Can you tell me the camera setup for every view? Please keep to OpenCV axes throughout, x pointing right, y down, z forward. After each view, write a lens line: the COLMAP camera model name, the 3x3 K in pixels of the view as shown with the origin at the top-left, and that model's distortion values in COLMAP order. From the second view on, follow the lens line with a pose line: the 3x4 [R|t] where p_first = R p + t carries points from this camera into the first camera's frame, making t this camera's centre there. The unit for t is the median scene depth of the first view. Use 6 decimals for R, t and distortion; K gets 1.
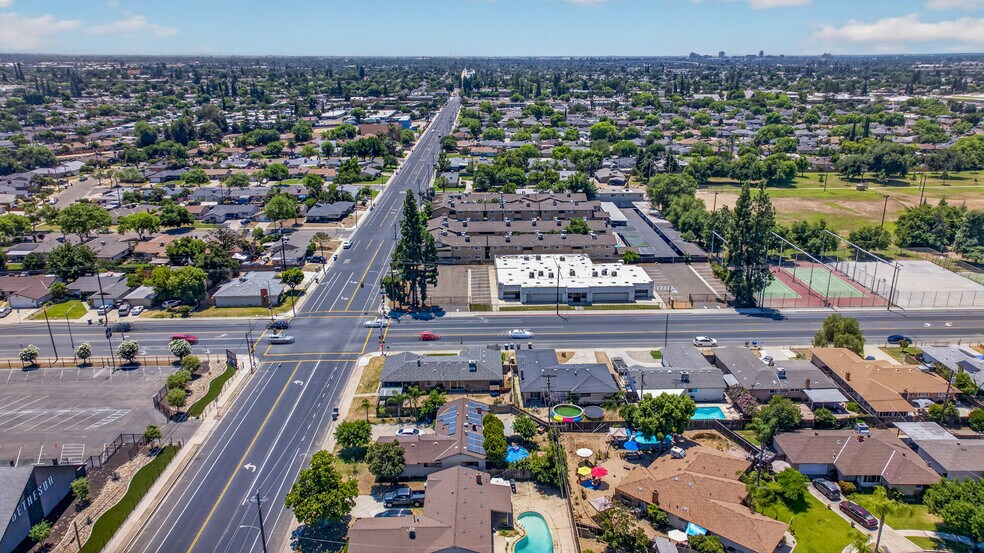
lens RADIAL K [[676.9, 0, 496.1], [0, 676.9, 274.6], [0, 0, 1]] dist [0.020977, 0.007635]
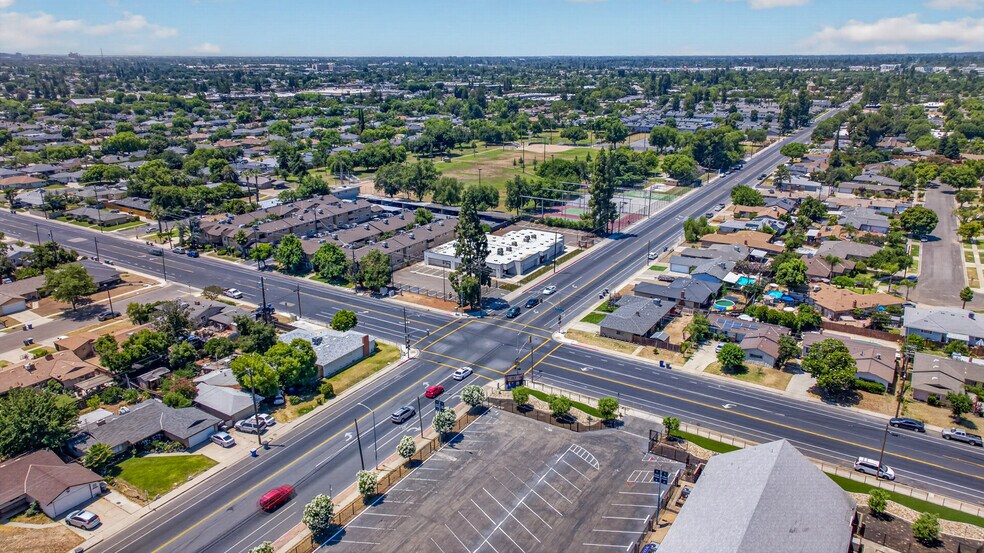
lens RADIAL K [[676.9, 0, 496.1], [0, 676.9, 274.6], [0, 0, 1]] dist [0.020977, 0.007635]
pose [[0.550609, -0.257692, 0.793993, -0.782823], [0.258340, 0.957067, 0.131468, -0.104908], [-0.793782, 0.132733, 0.593541, 0.315639]]
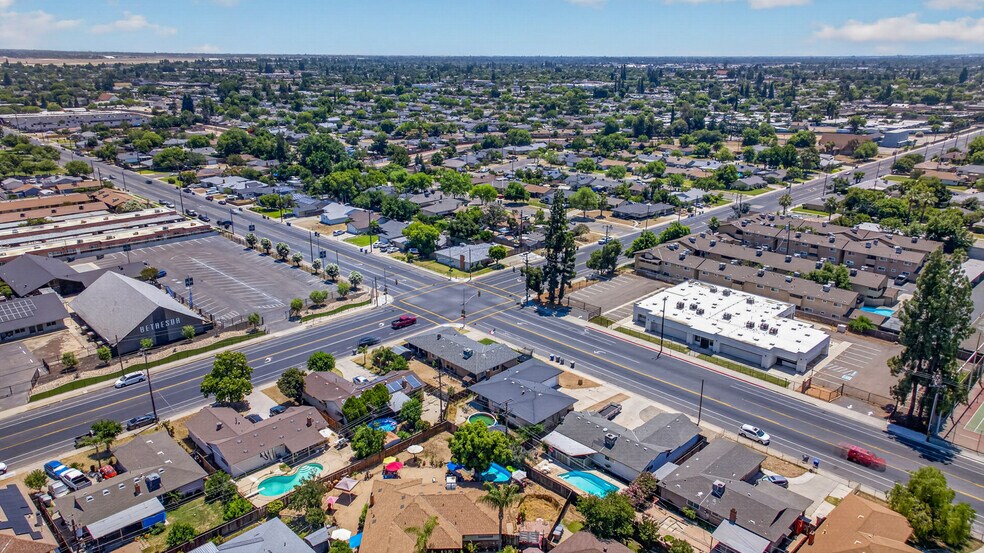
lens RADIAL K [[676.9, 0, 496.1], [0, 676.9, 274.6], [0, 0, 1]] dist [0.020977, 0.007635]
pose [[0.680433, 0.229289, -0.696015, 0.458414], [-0.230207, 0.968588, 0.094030, -0.061319], [0.695712, 0.096247, 0.711844, 0.178440]]
